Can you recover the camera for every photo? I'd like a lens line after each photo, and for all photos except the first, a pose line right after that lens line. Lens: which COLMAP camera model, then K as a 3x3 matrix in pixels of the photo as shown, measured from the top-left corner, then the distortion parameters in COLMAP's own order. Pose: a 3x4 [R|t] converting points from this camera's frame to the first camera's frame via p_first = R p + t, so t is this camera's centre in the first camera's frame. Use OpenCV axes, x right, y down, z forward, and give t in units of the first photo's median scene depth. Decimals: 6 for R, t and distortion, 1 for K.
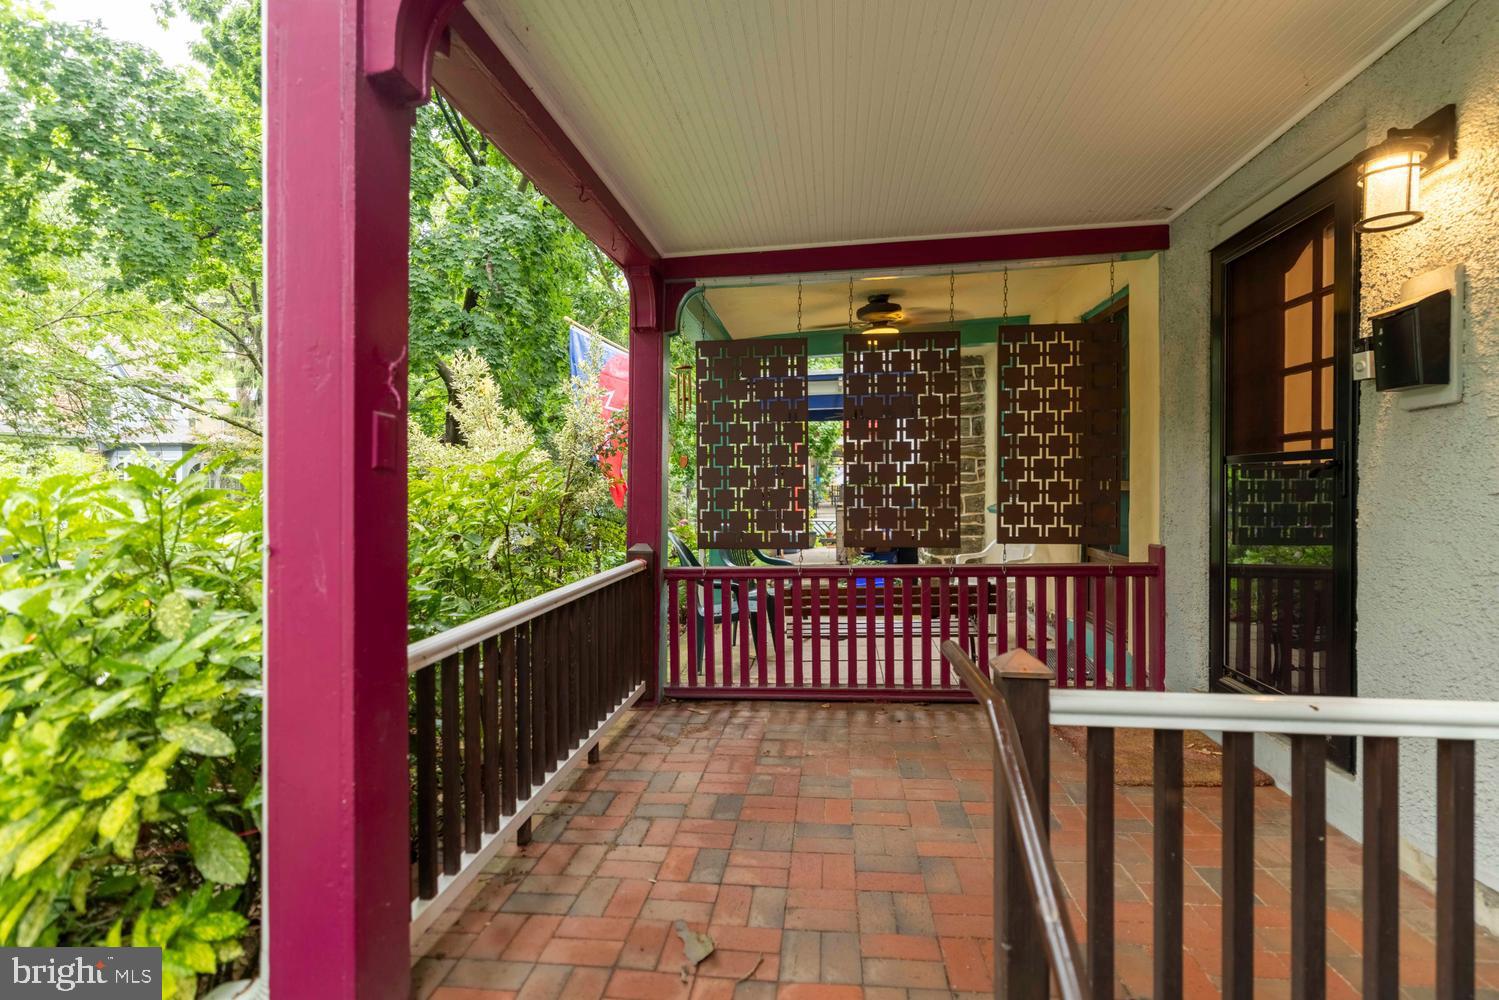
lens RADIAL K [[702.6, 0, 742.7], [0, 702.6, 494.2], [0, 0, 1]] dist [0.004814, 0.001042]
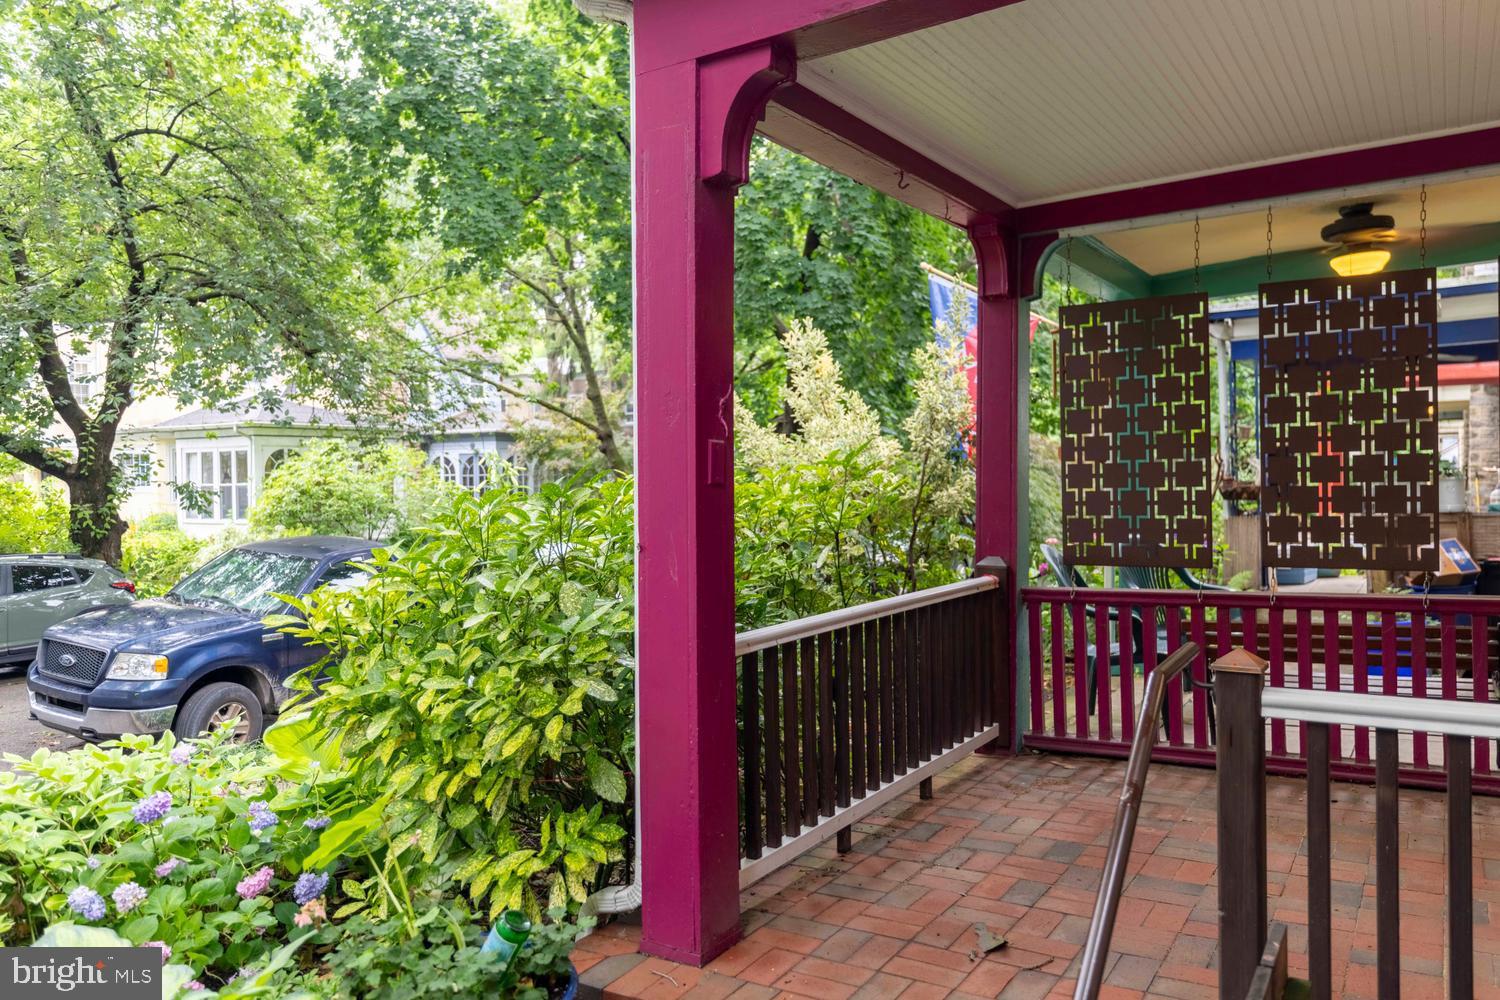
lens RADIAL K [[1164.1, 0, 750.1], [0, 1164.1, 498.1], [0, 0, 1]] dist [-0.006742, 0.010754]
pose [[0.905083, -0.002771, -0.425227, 0.181894], [0.006905, 0.999943, 0.008182, -0.011999], [0.425180, -0.010342, 0.905050, -0.363603]]
